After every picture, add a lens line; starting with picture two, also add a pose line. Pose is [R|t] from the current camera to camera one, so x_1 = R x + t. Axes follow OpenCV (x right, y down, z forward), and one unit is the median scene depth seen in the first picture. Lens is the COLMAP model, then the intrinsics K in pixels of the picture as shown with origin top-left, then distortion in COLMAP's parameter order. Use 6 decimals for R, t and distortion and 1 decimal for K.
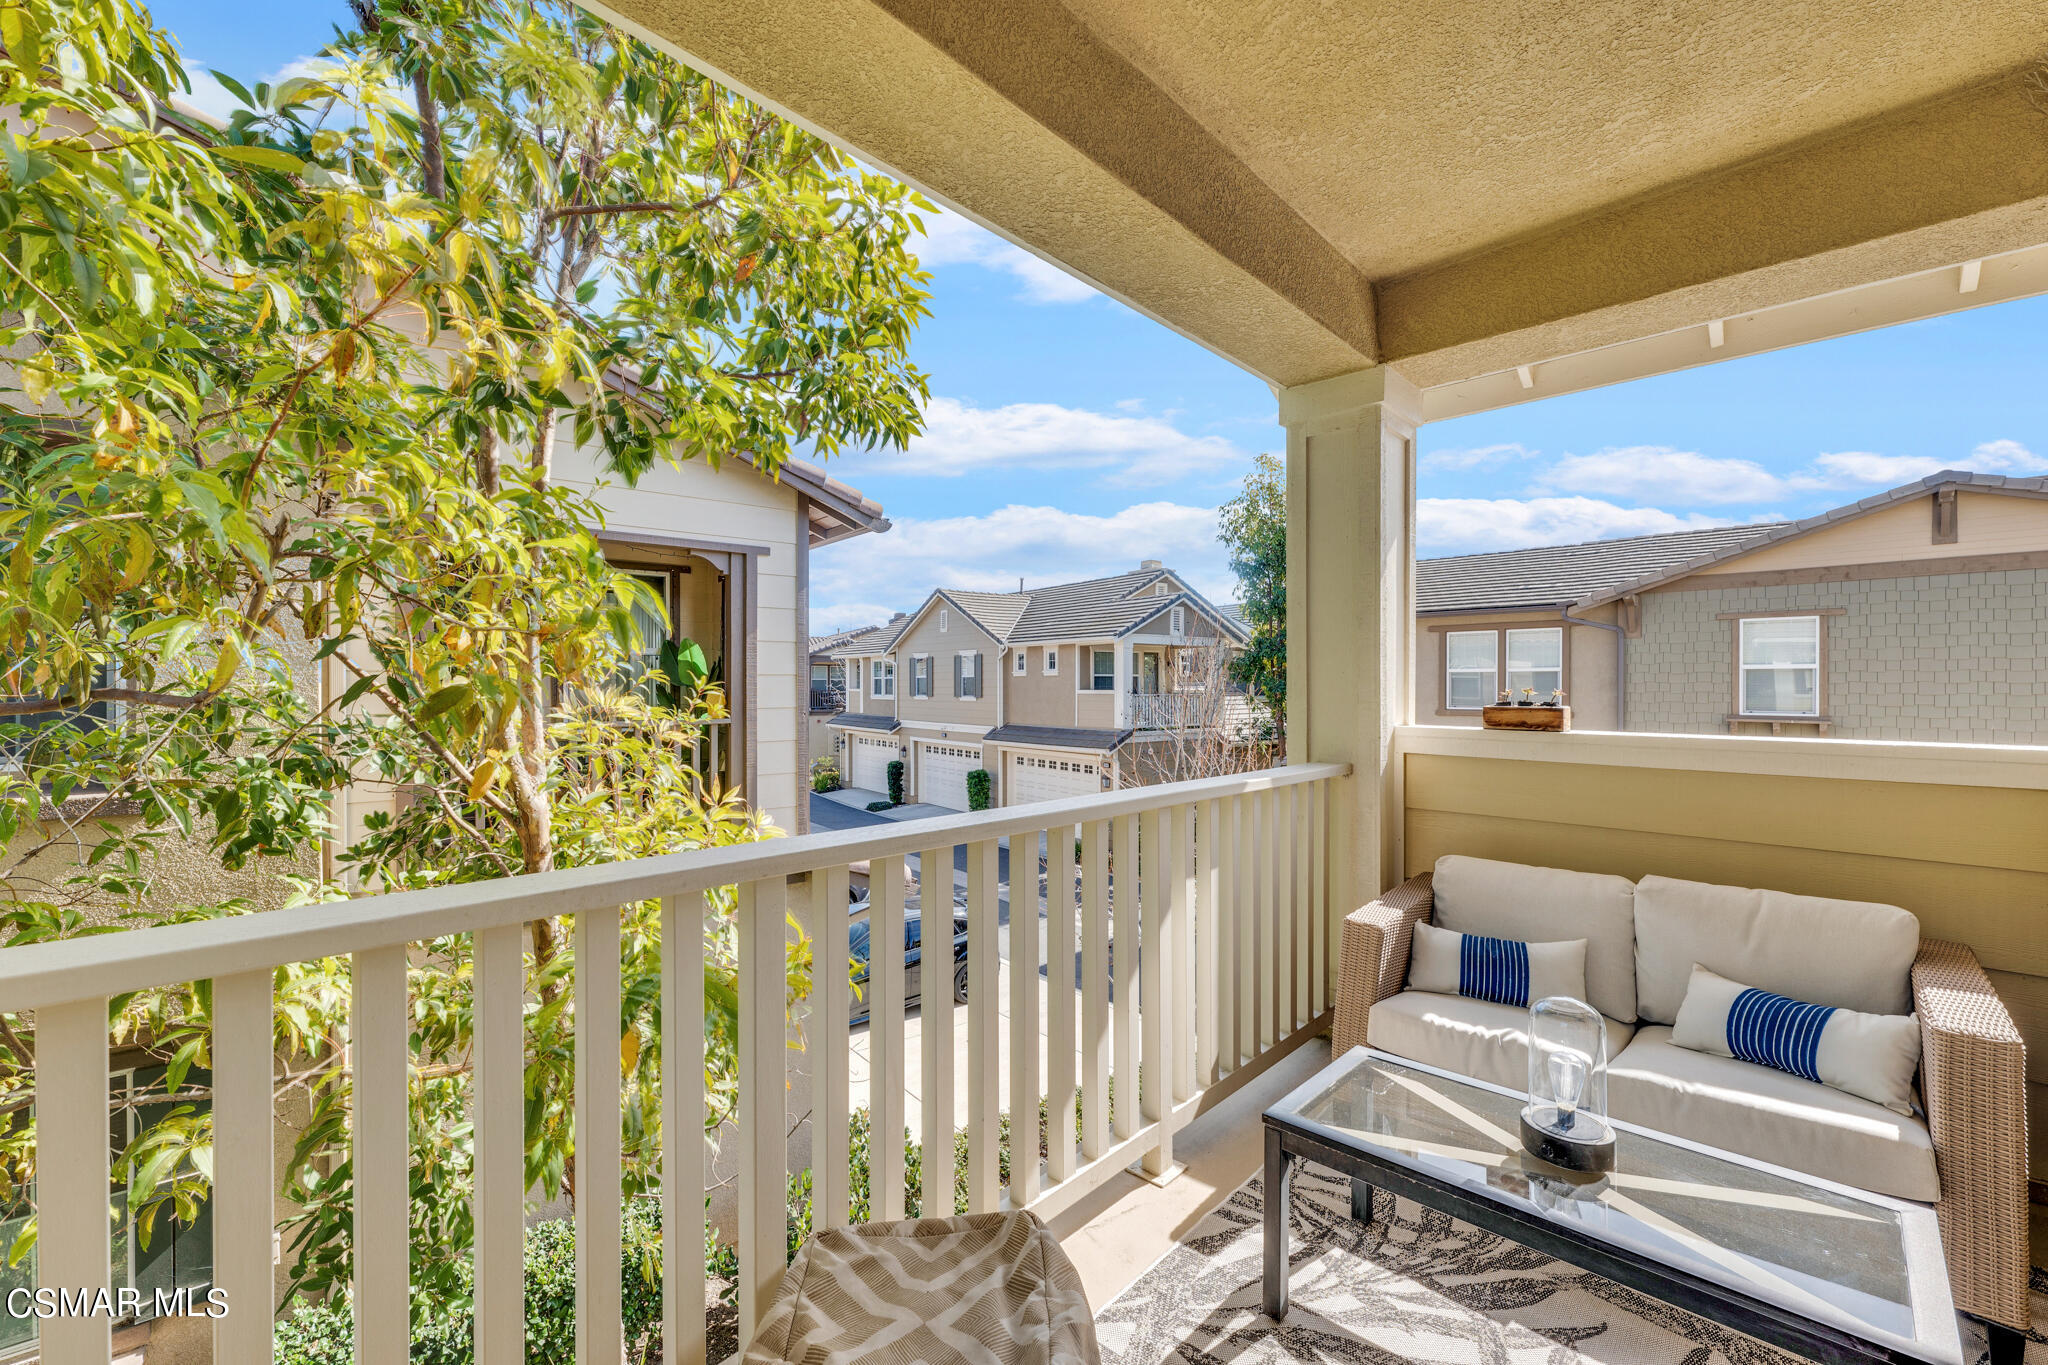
lens RADIAL K [[832.1, 0, 1025.7], [0, 832.1, 691.6], [0, 0, 1]] dist [0.003346, 0.000132]
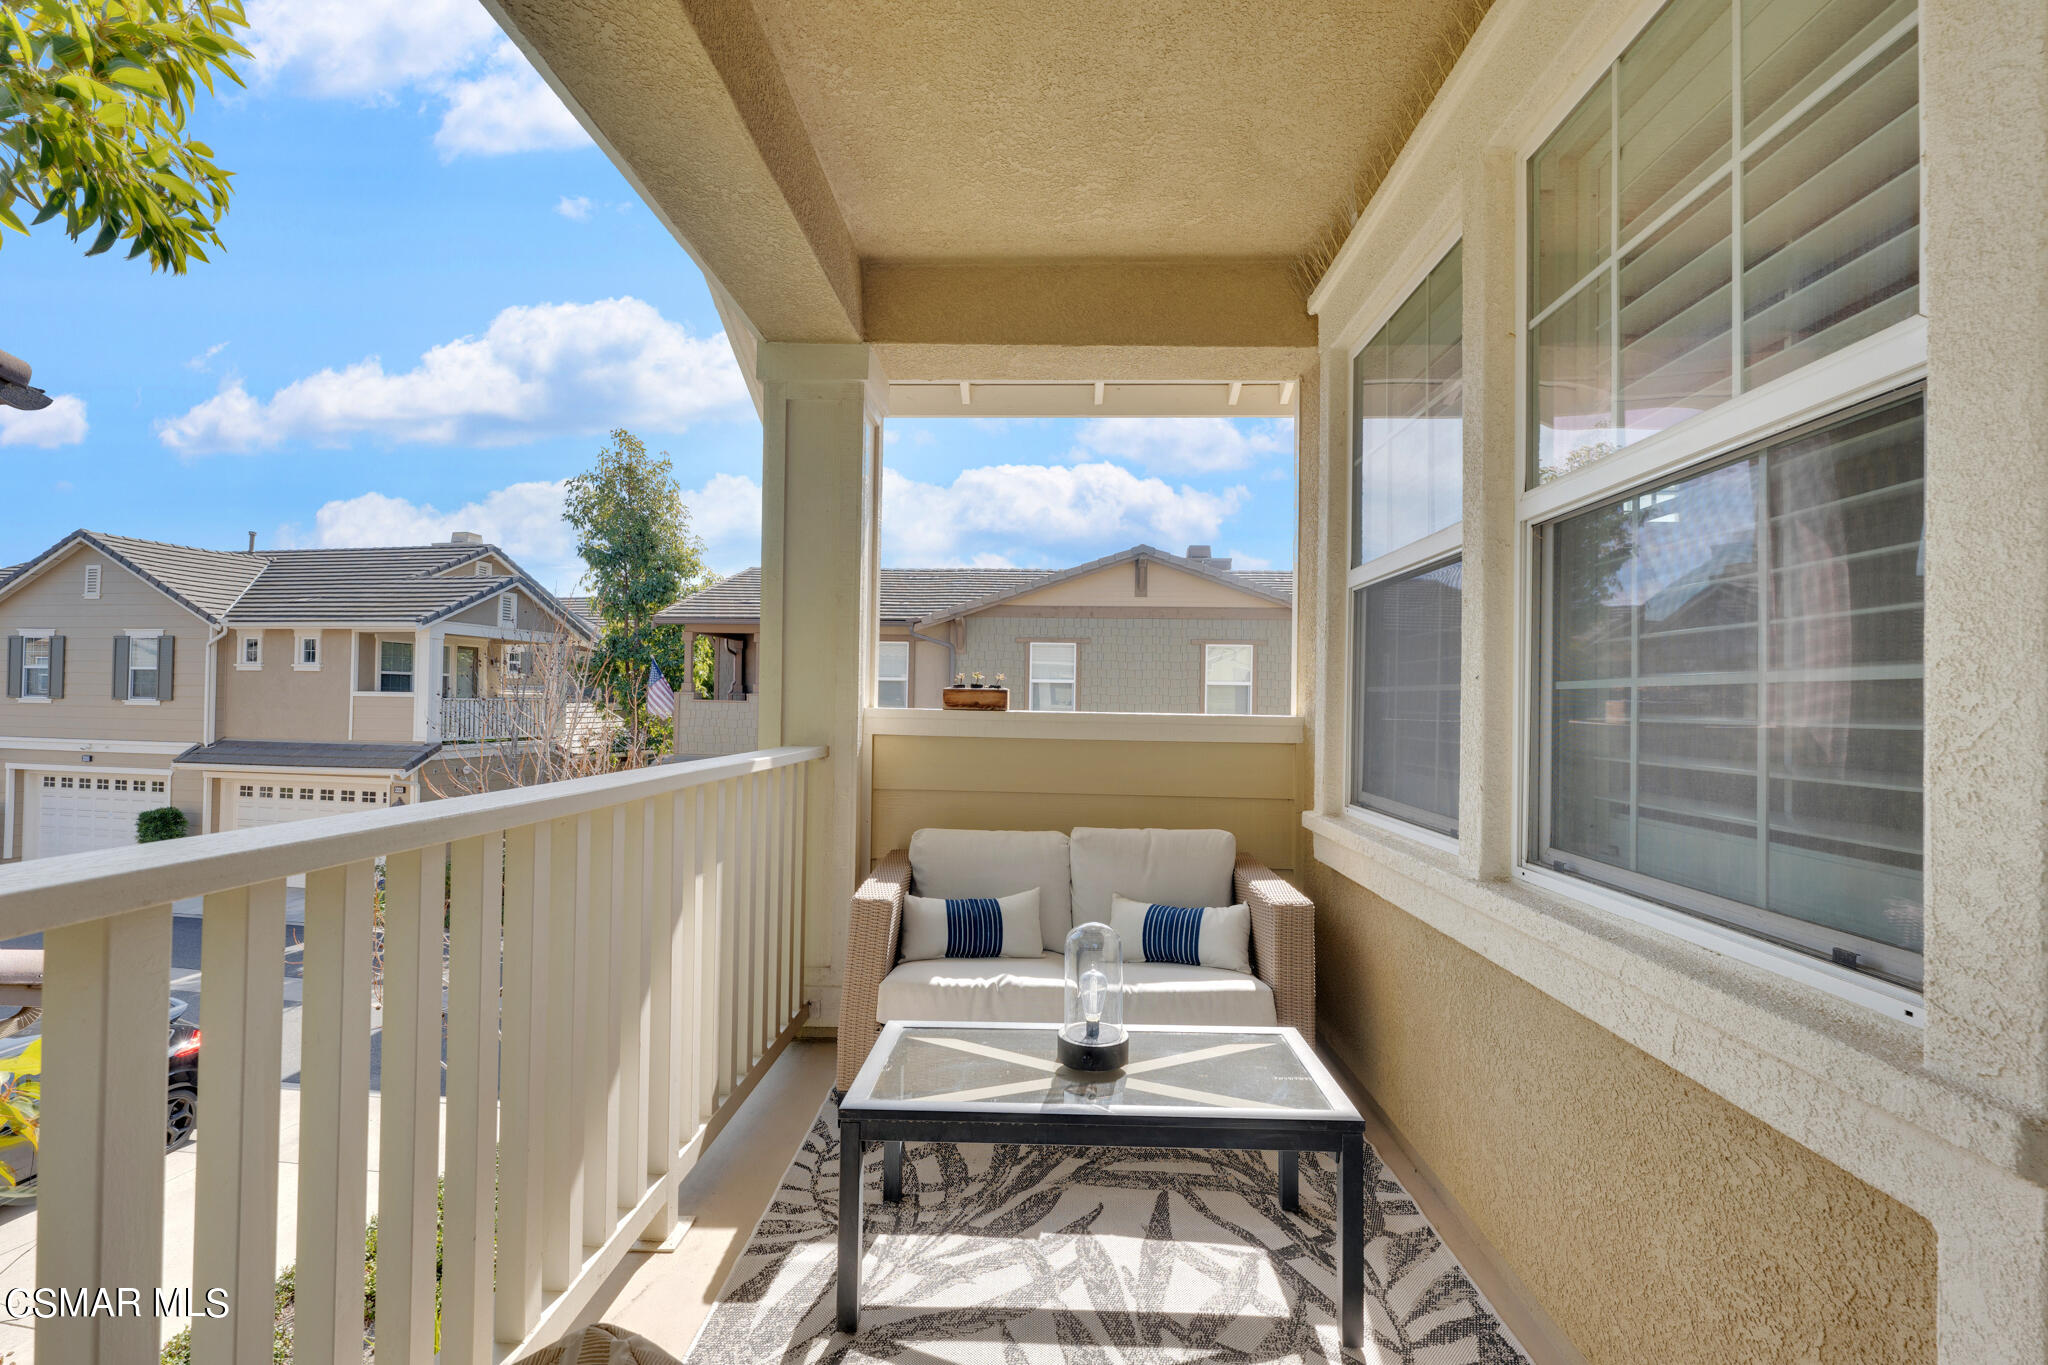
lens RADIAL K [[884.1, 0, 1022.0], [0, 884.1, 688.4], [0, 0, 1]] dist [0.002115, -0.000597]
pose [[0.750436, 0.021854, 0.660581, -0.114465], [-0.011918, 0.999738, -0.019535, 0.036203], [-0.660835, 0.006787, 0.750500, 0.078281]]
